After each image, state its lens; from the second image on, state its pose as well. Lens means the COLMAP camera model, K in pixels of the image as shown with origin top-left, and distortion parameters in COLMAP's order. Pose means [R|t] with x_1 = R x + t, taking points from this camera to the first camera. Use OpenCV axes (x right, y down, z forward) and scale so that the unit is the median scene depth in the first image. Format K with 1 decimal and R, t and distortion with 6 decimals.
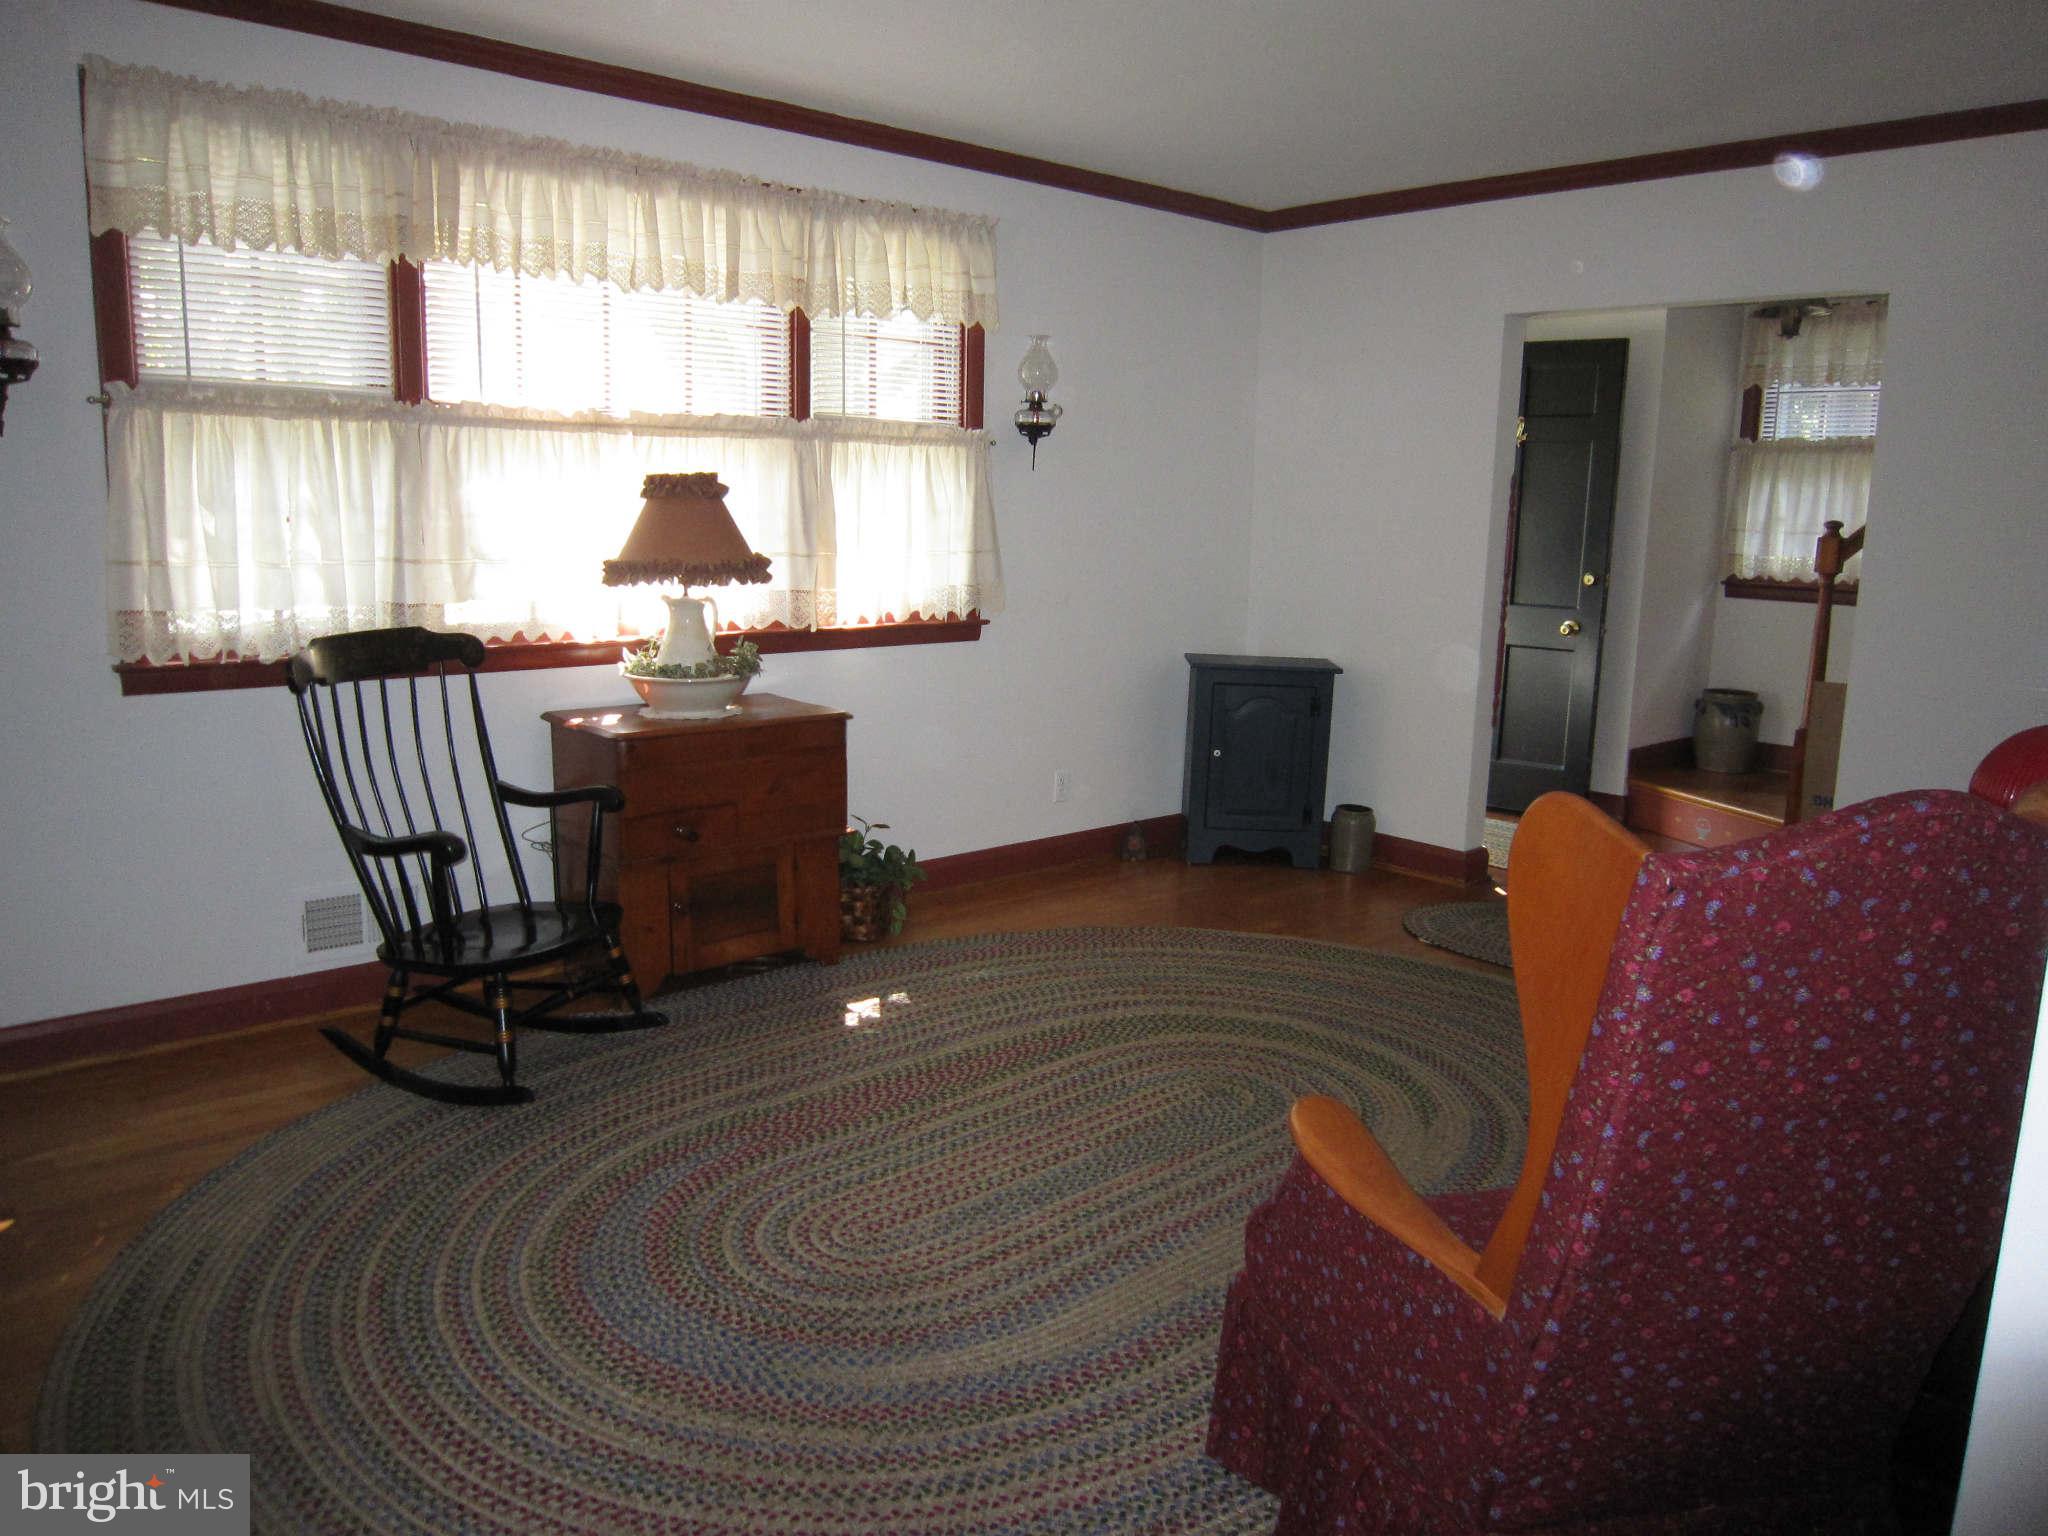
lens RADIAL K [[1435.1, 0, 1024.0], [0, 1435.1, 768.0], [0, 0, 1]] dist [-0.085582, 0.075313]
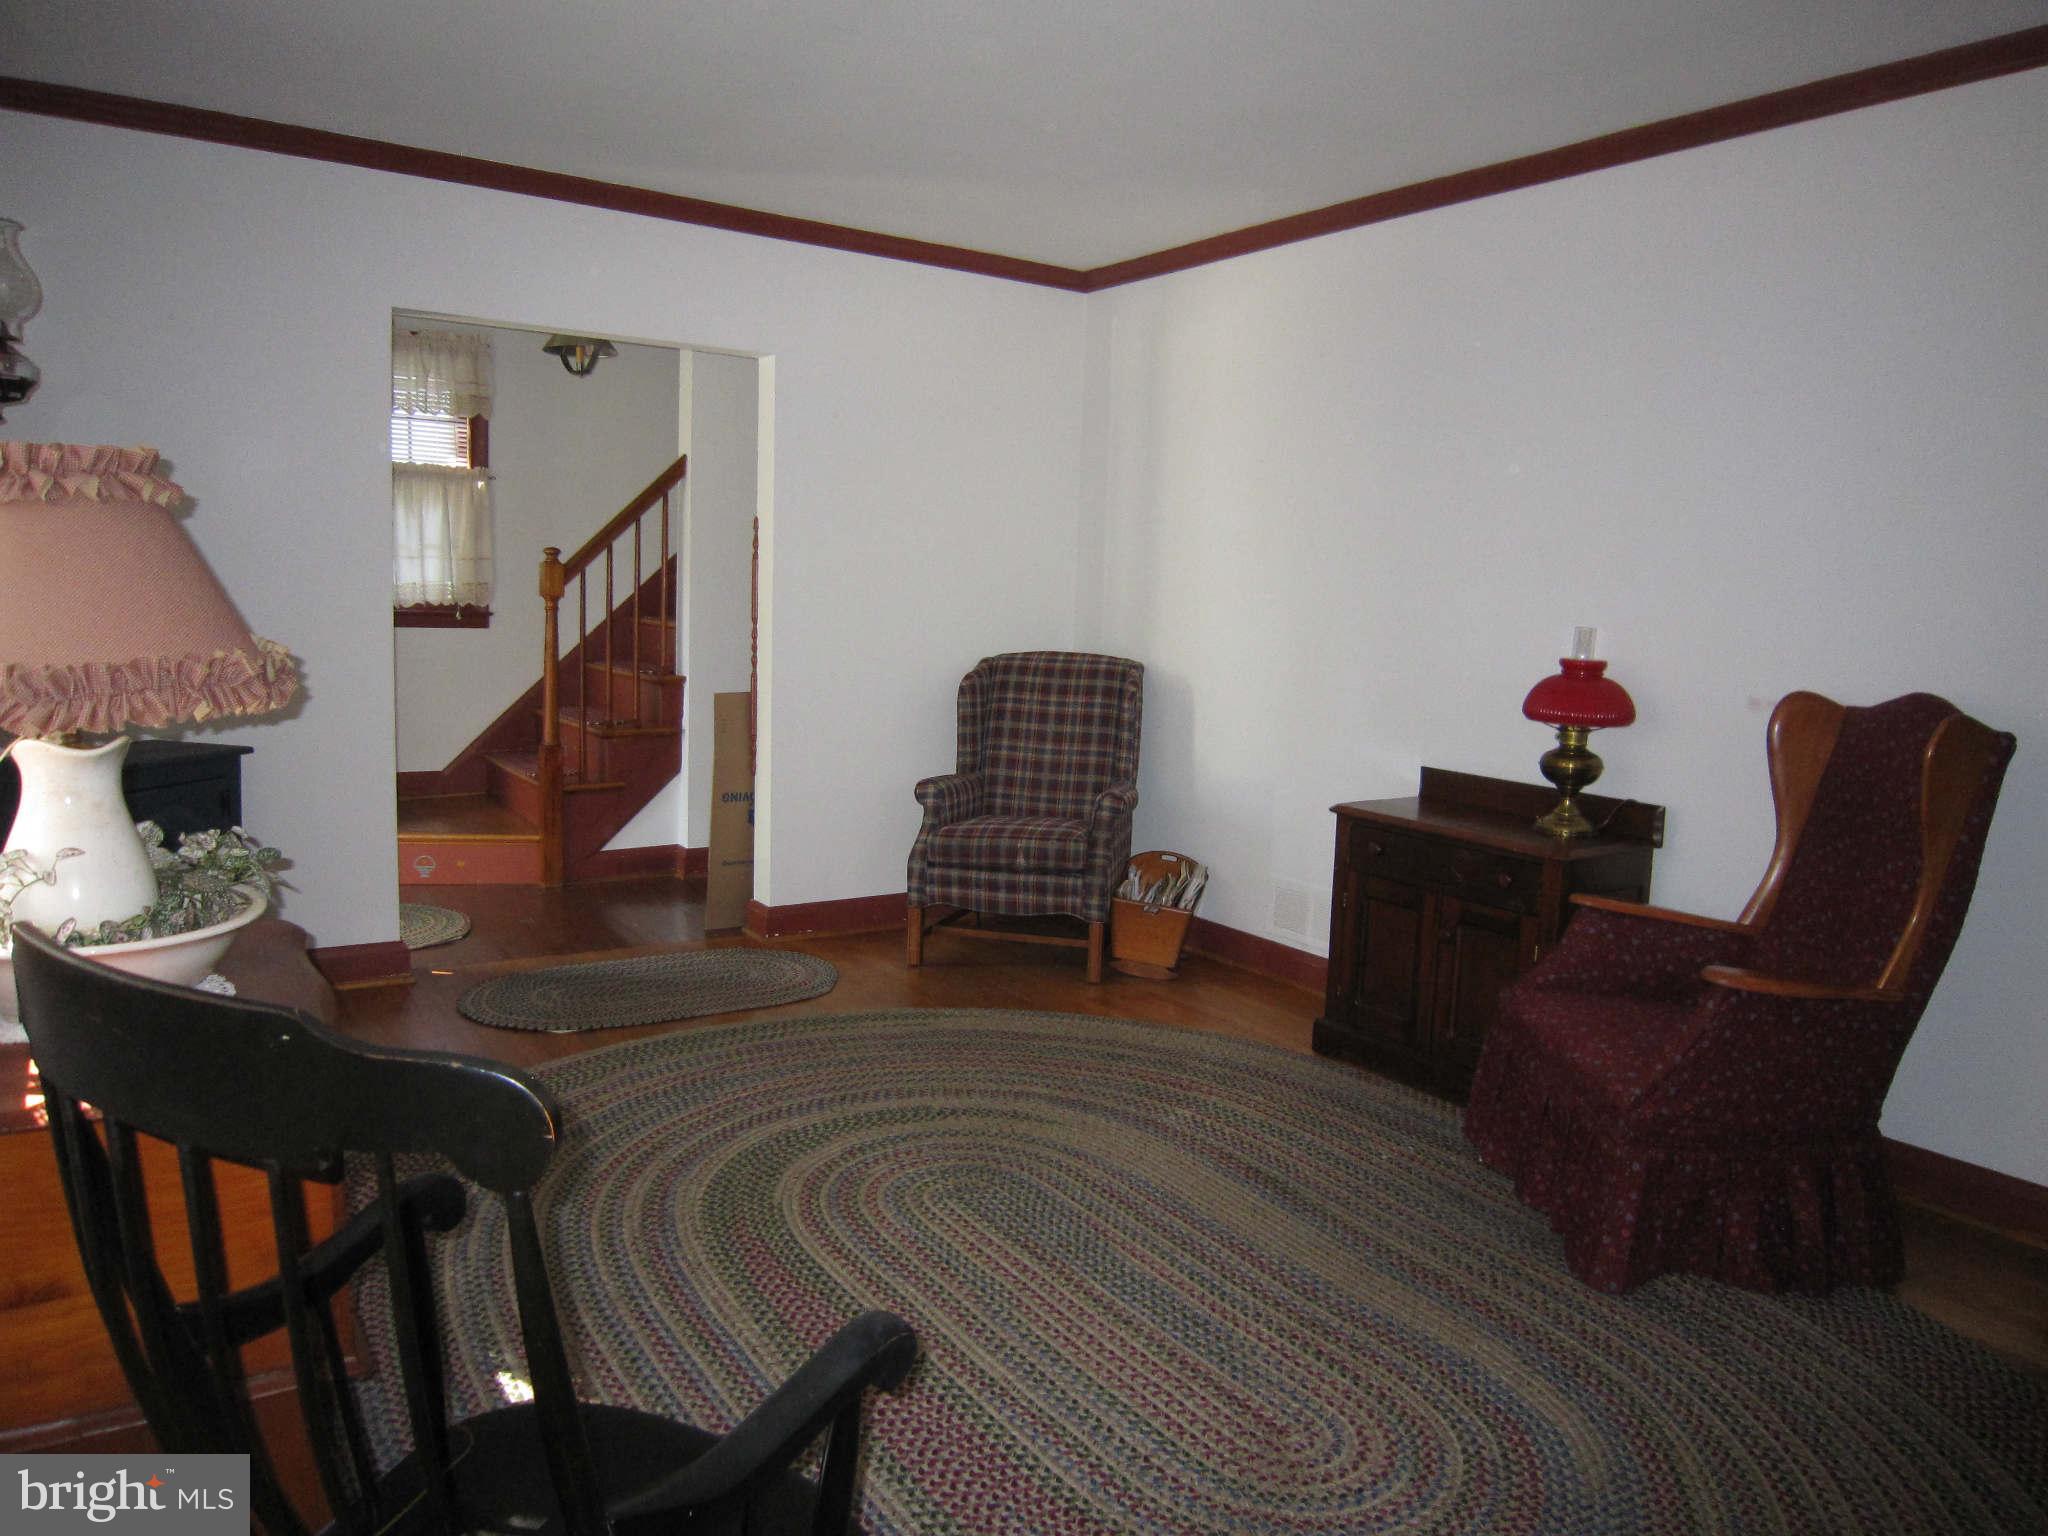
lens RADIAL K [[1435.1, 0, 1024.0], [0, 1435.1, 768.0], [0, 0, 1]] dist [-0.085582, 0.075313]
pose [[0.135082, -0.142197, 0.980578, -0.679115], [0.147009, 0.981571, 0.122090, -0.135481], [-0.979868, 0.127662, 0.153497, 0.753125]]
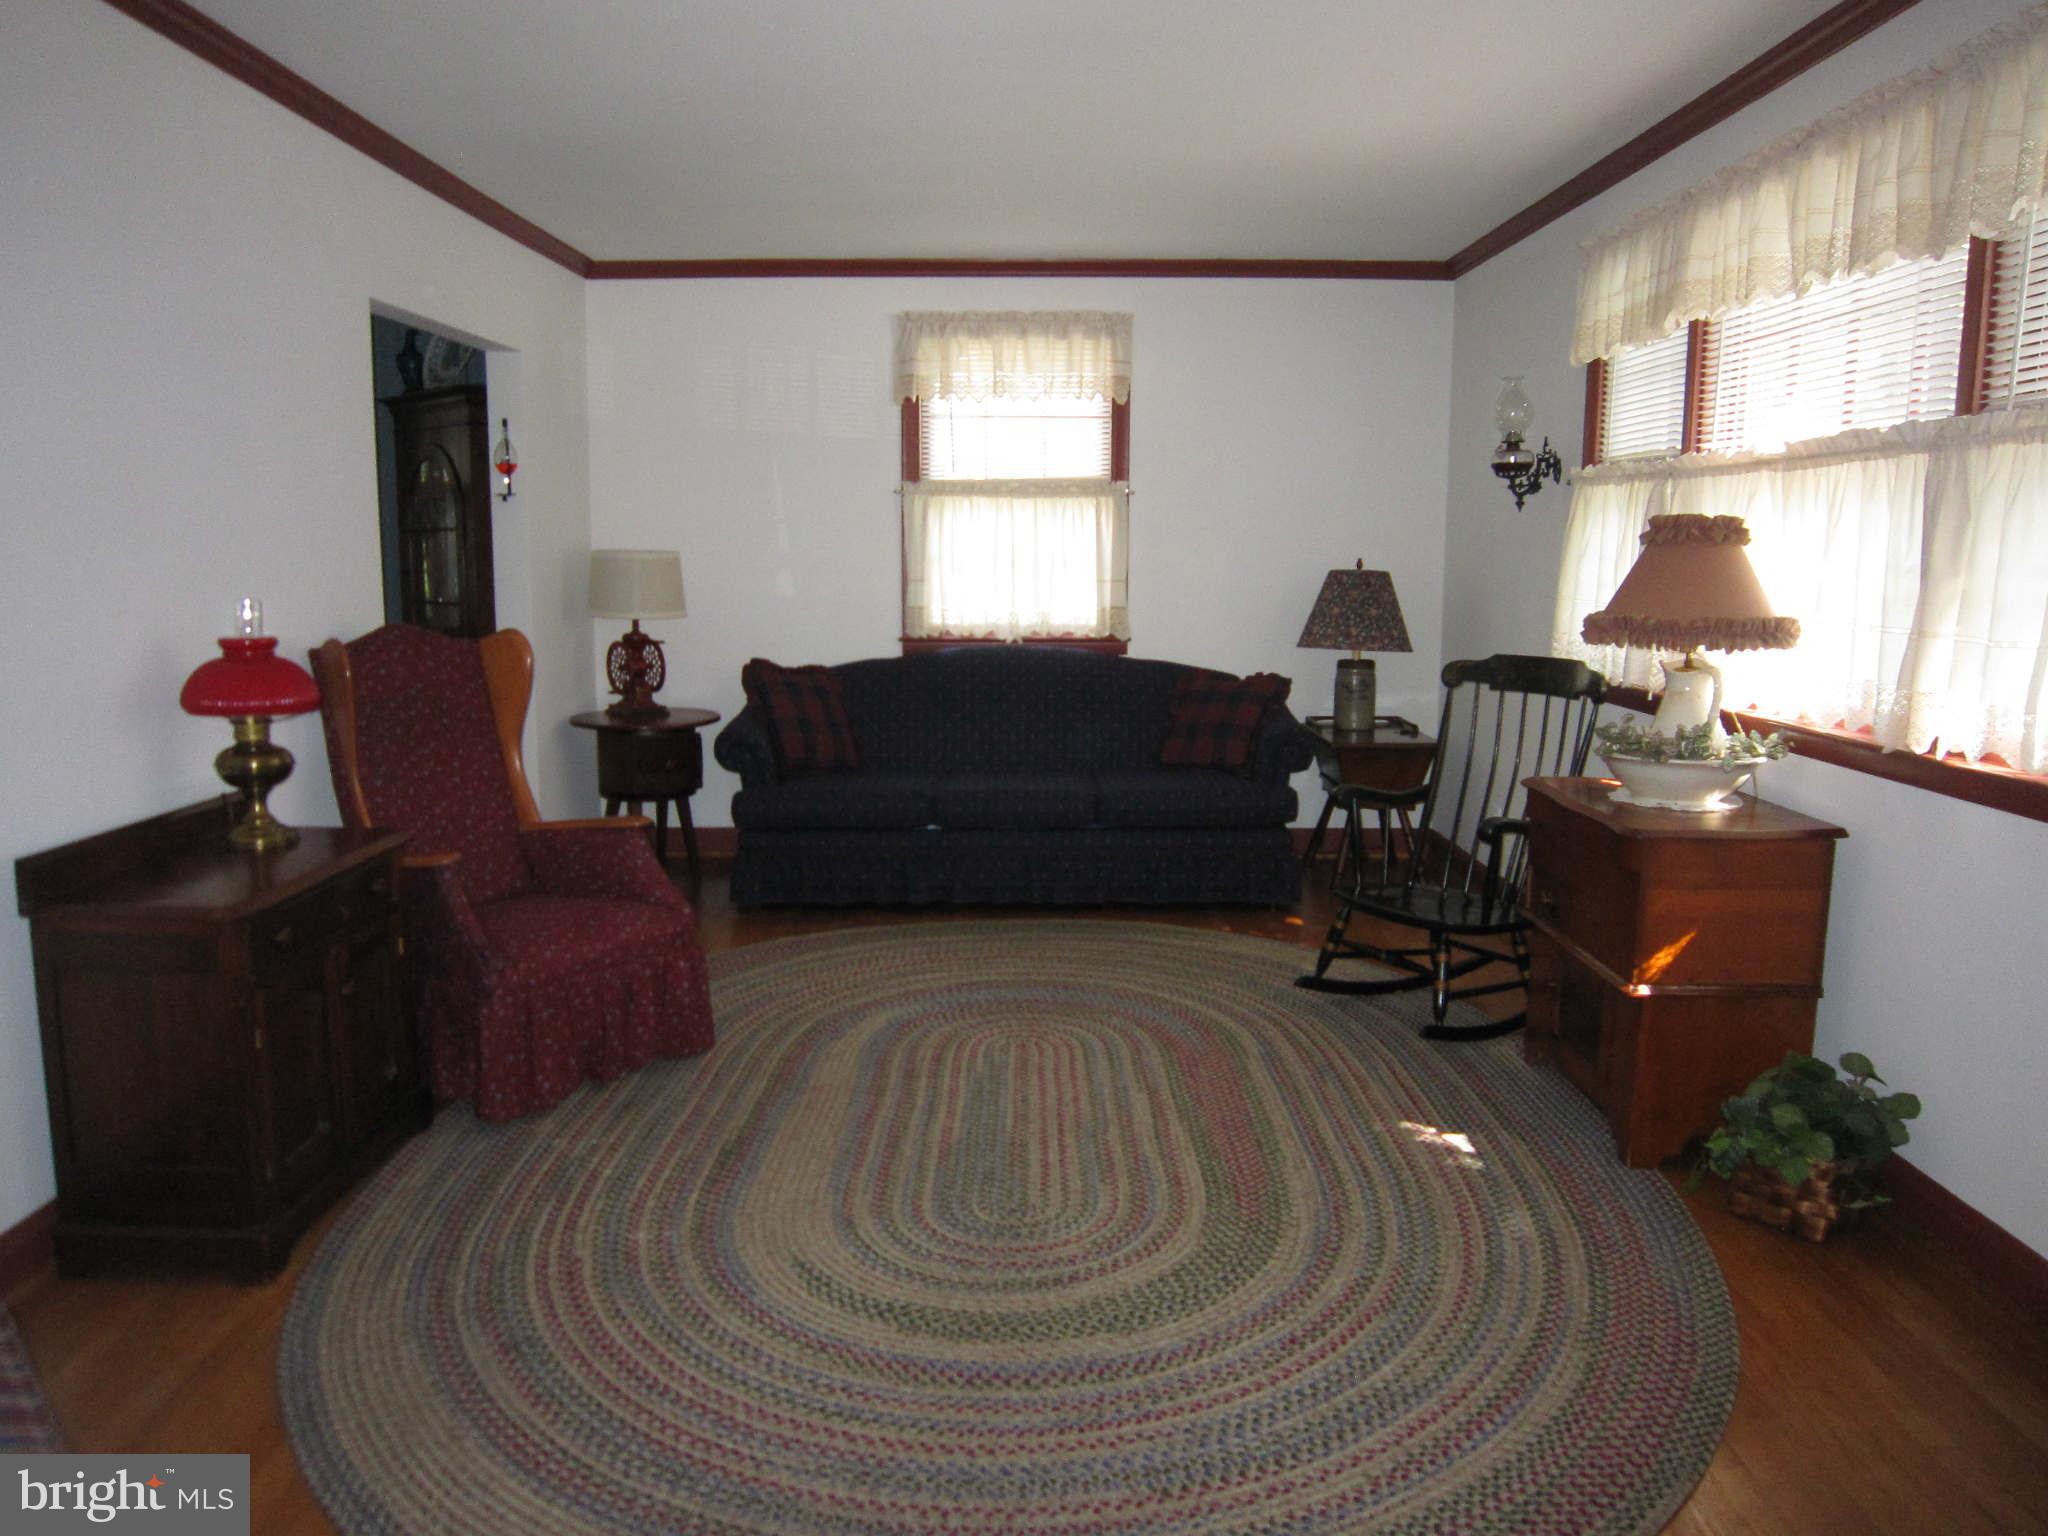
lens RADIAL K [[1435.1, 0, 1024.0], [0, 1435.1, 768.0], [0, 0, 1]] dist [-0.085582, 0.075313]
pose [[-0.661738, 0.094000, -0.743819, 0.726270], [-0.149617, 0.955596, 0.253871, -0.240501], [0.734655, 0.279284, -0.618290, 1.406658]]
